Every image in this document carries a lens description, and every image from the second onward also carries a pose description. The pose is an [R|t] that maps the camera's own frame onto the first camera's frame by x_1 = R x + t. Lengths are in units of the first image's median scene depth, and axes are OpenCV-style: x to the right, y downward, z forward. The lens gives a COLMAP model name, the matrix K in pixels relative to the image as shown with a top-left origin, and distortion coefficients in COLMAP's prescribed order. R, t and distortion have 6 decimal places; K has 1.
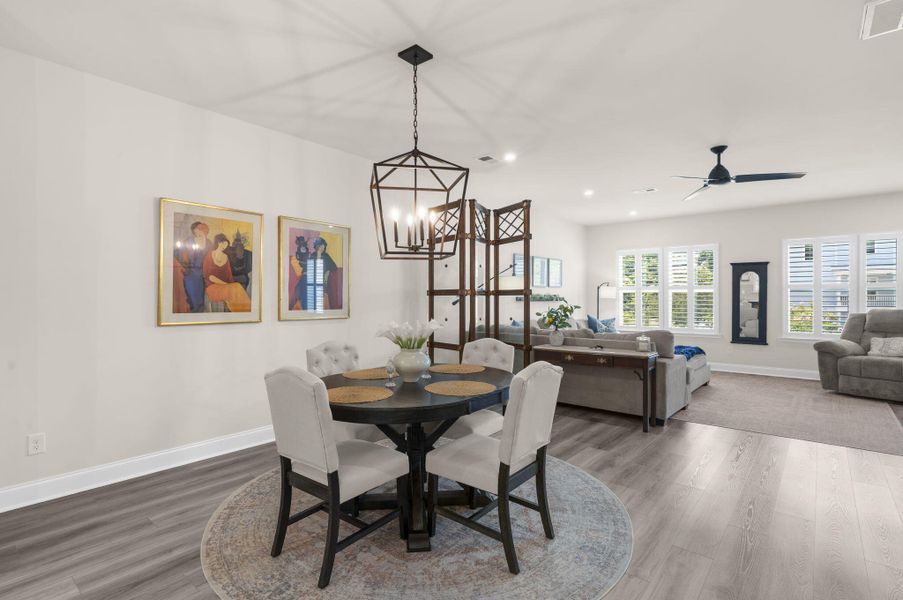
lens RADIAL K [[452.1, 0, 449.8], [0, 452.1, 297.1], [0, 0, 1]] dist [-0.003486, -0.000485]
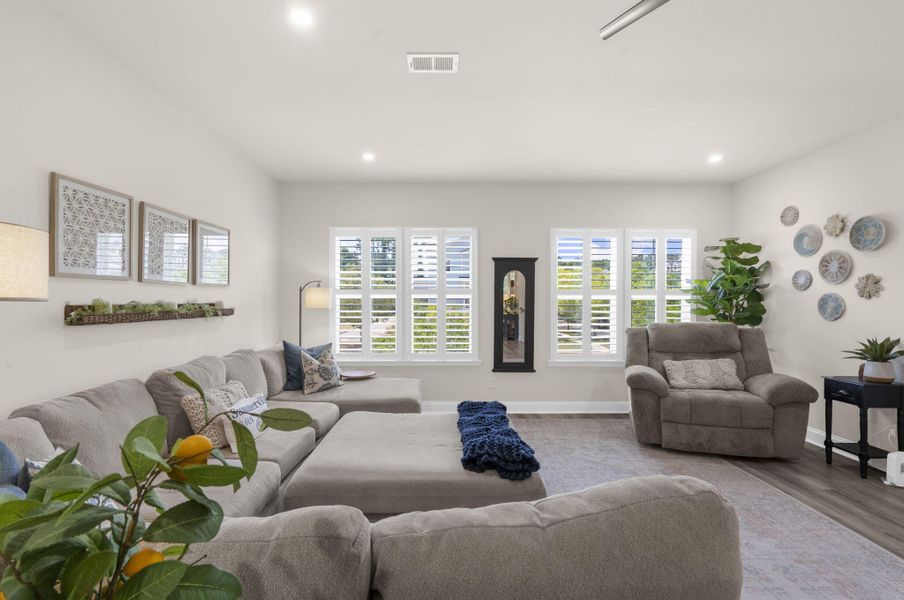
lens RADIAL K [[452.6, 0, 450.4], [0, 452.6, 299.0], [0, 0, 1]] dist [-0.003486, -0.000485]
pose [[0.781637, 0.006954, 0.623695, 0.137483], [-0.002832, 0.999967, -0.007600, -0.005944], [-0.623727, 0.004175, 0.781631, 0.499432]]
